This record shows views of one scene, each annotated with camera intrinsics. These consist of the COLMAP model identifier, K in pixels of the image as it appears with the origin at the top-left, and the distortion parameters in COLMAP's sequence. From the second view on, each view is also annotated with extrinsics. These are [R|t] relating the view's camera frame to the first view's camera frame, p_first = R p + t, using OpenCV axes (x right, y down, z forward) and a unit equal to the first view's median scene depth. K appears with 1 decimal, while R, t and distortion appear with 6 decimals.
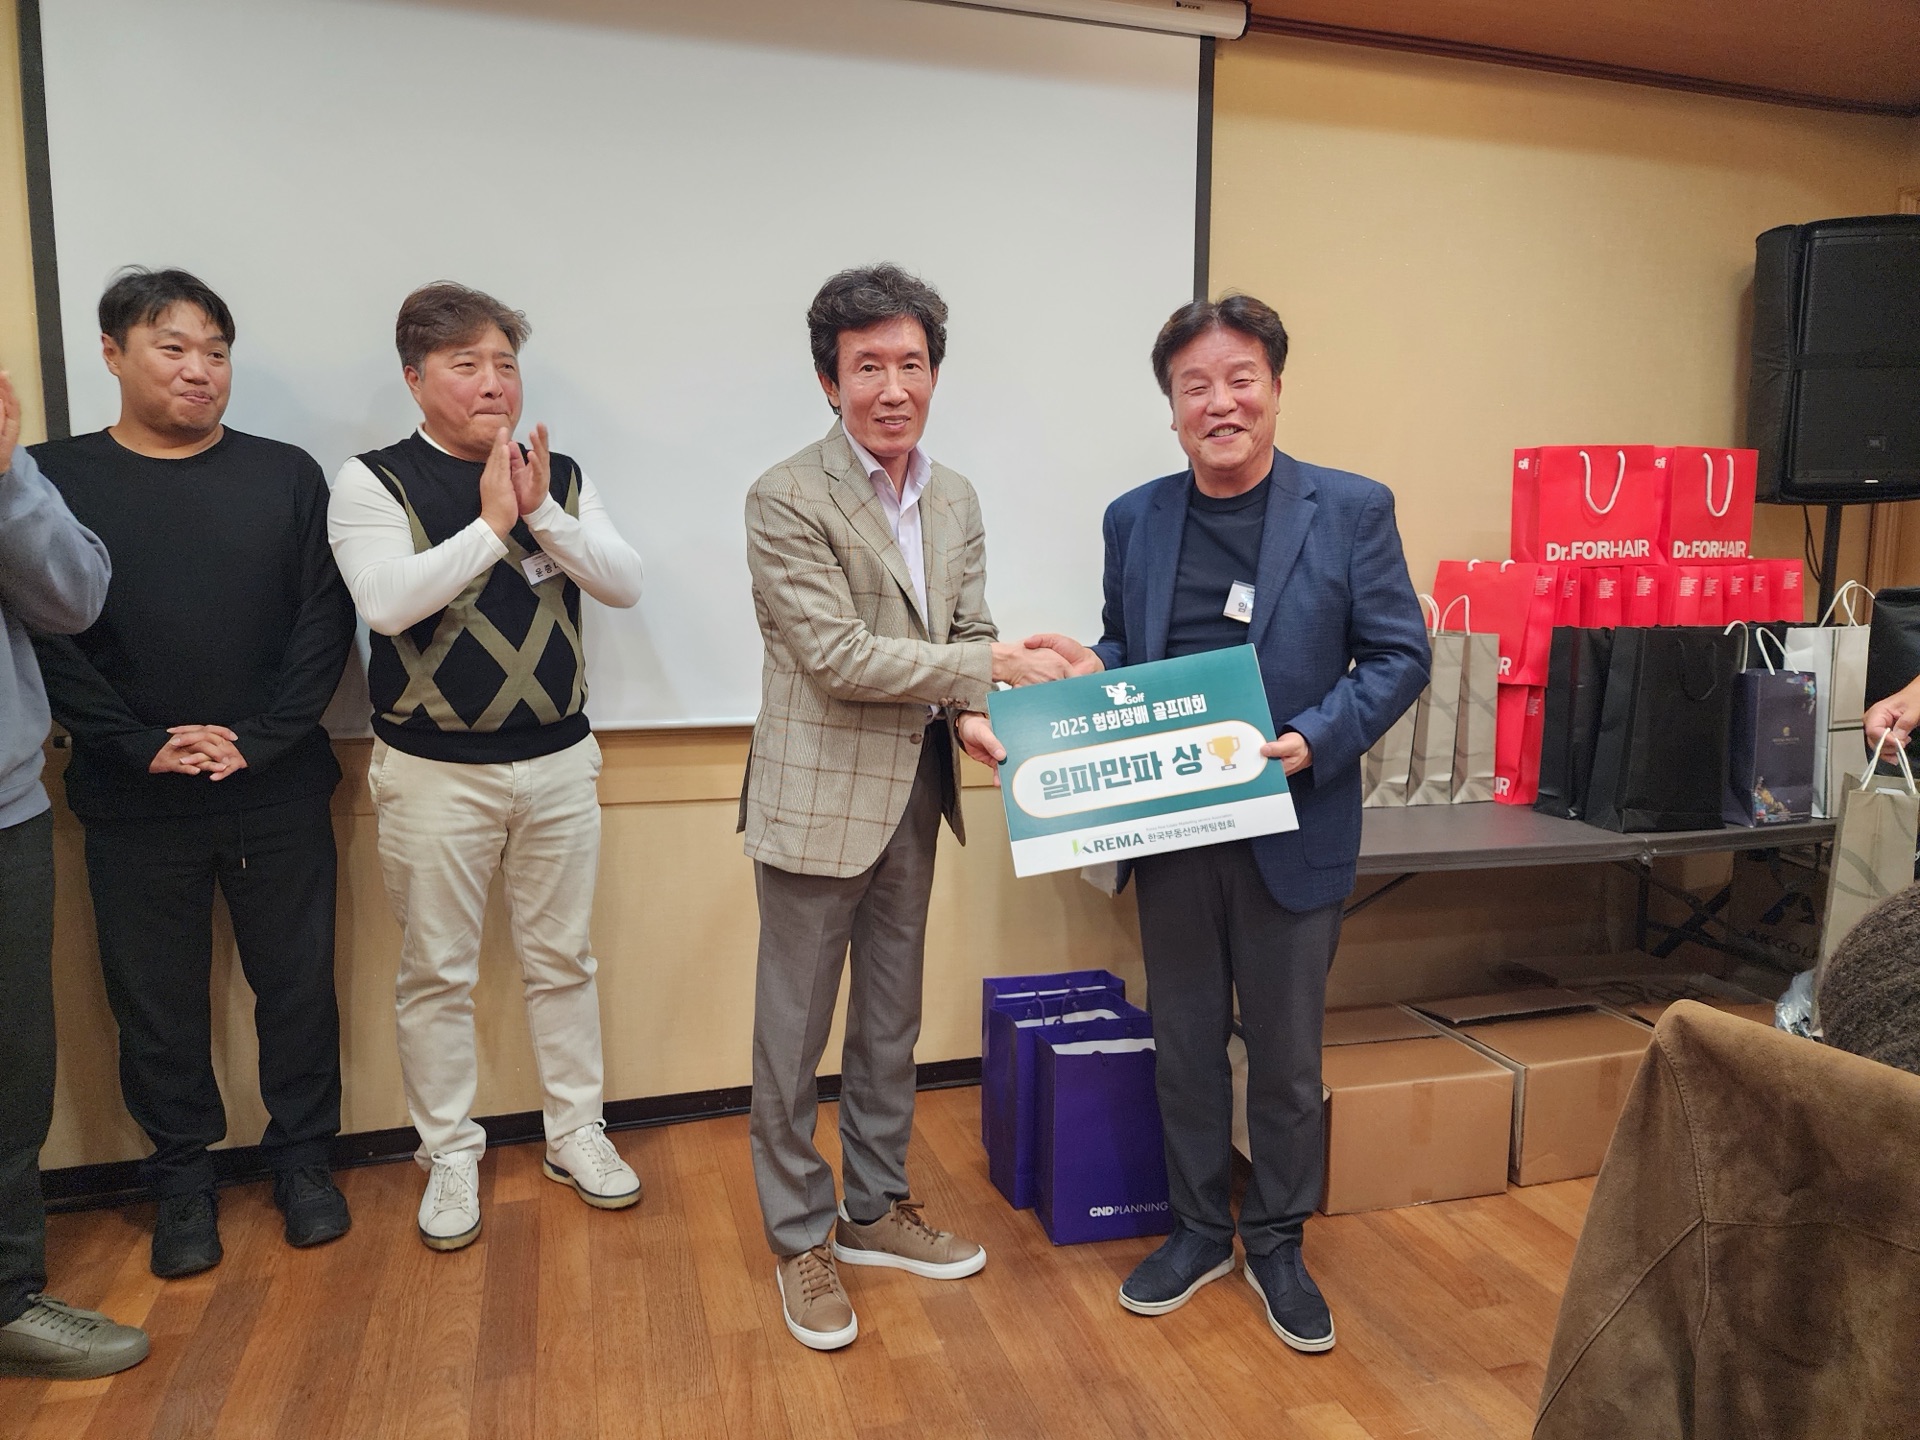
lens RADIAL K [[1297.1, 0, 960.0], [0, 1297.1, 720.0], [0, 0, 1]] dist [0.082698, -0.091091]
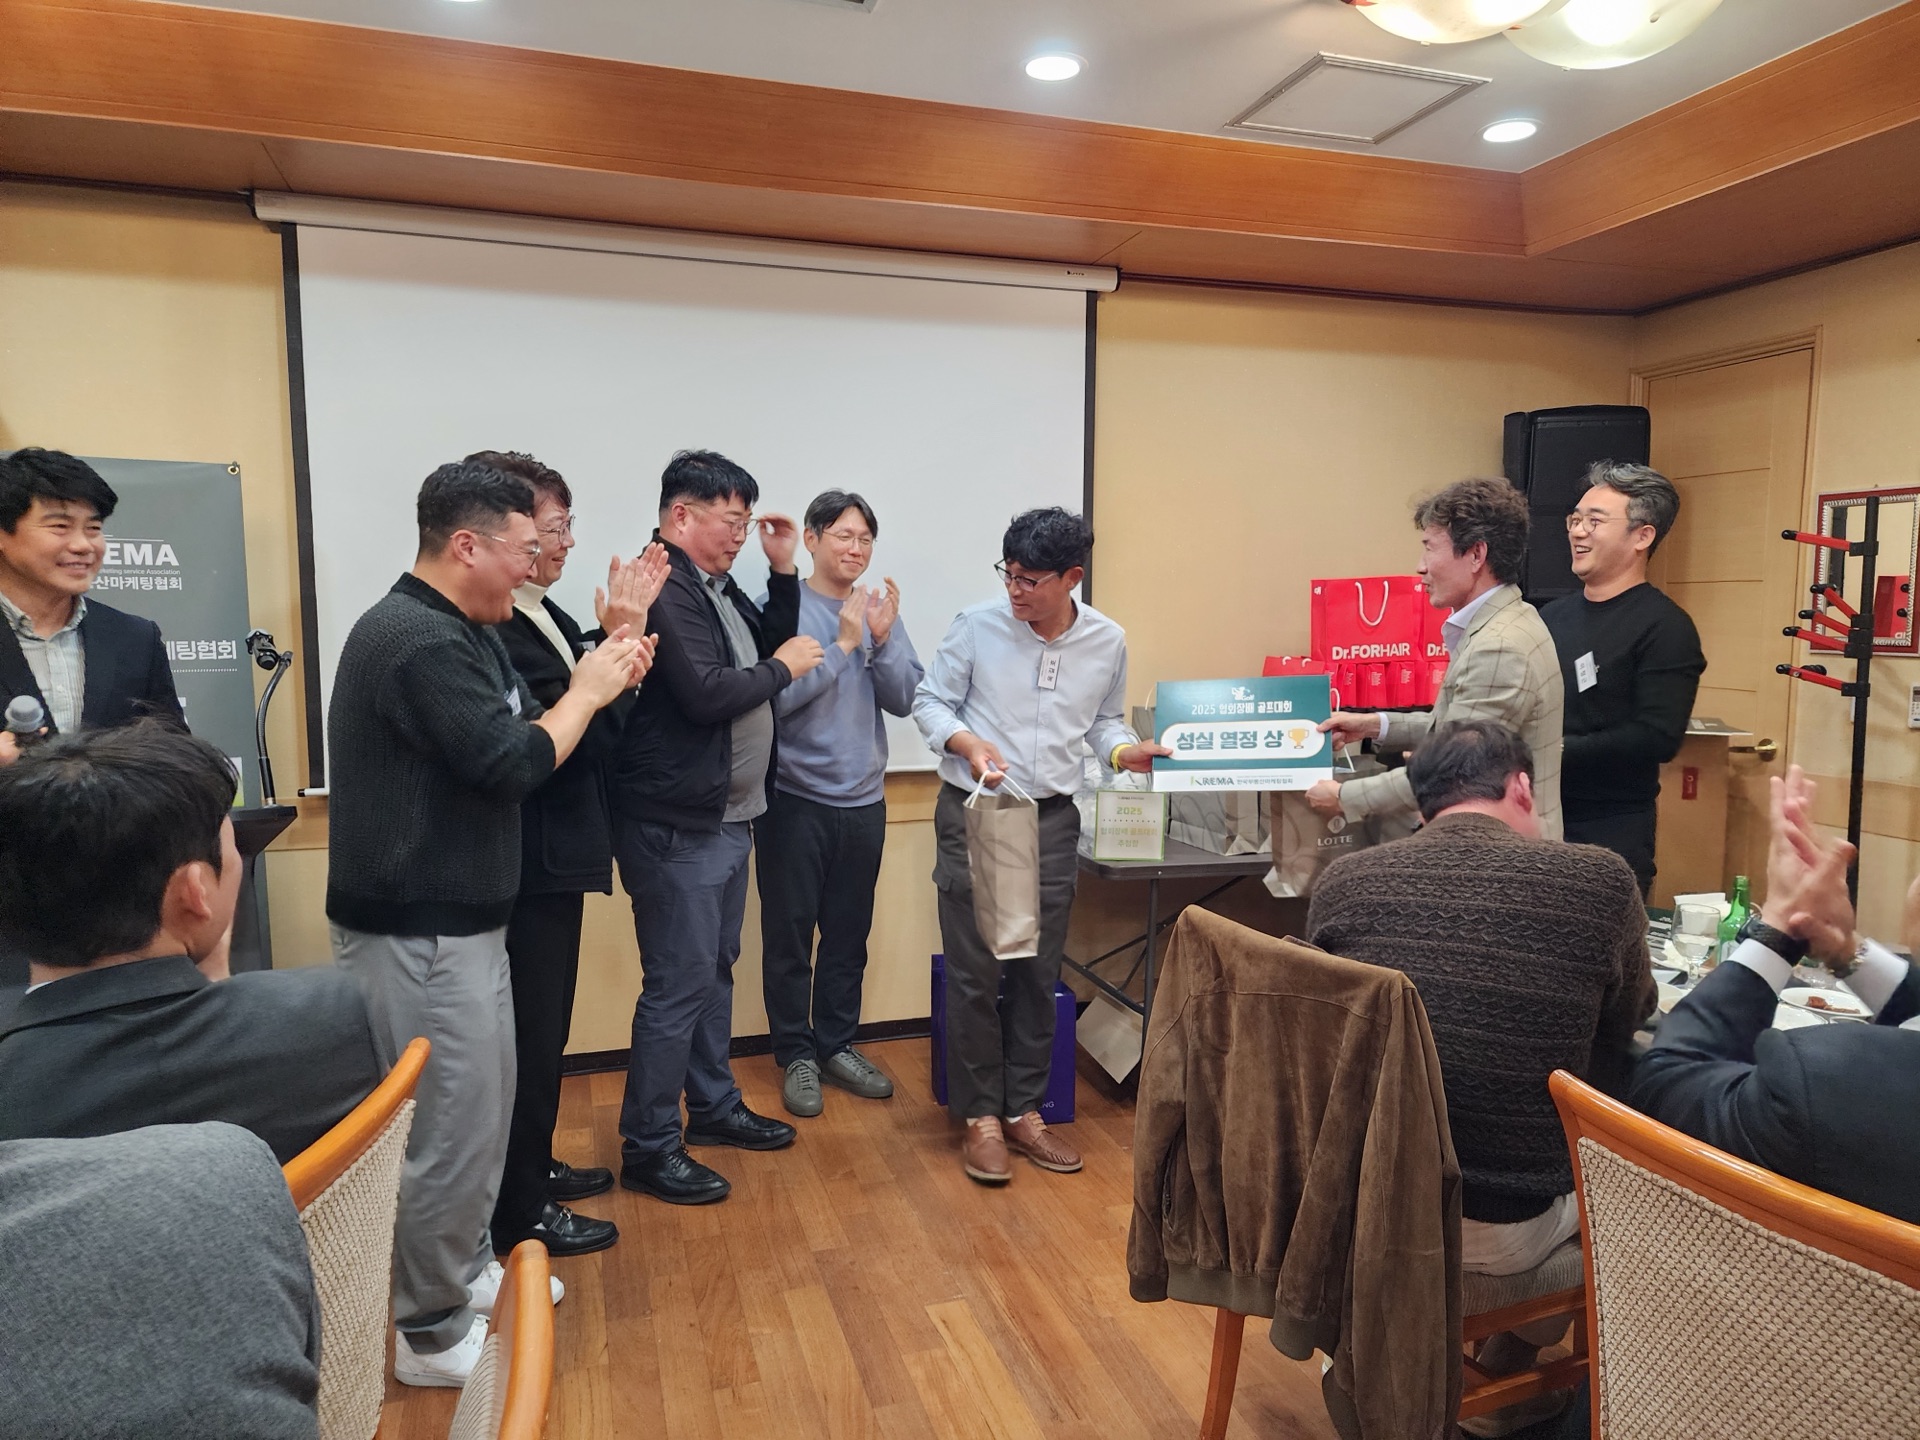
lens RADIAL K [[1297.1, 0, 960.0], [0, 1297.1, 720.0], [0, 0, 1]] dist [0.082698, -0.091091]
pose [[0.999976, 0.000378, 0.006909, 0.037150], [-0.000170, 0.999546, -0.030116, -0.013731], [-0.006918, 0.030114, 0.999523, -0.392623]]
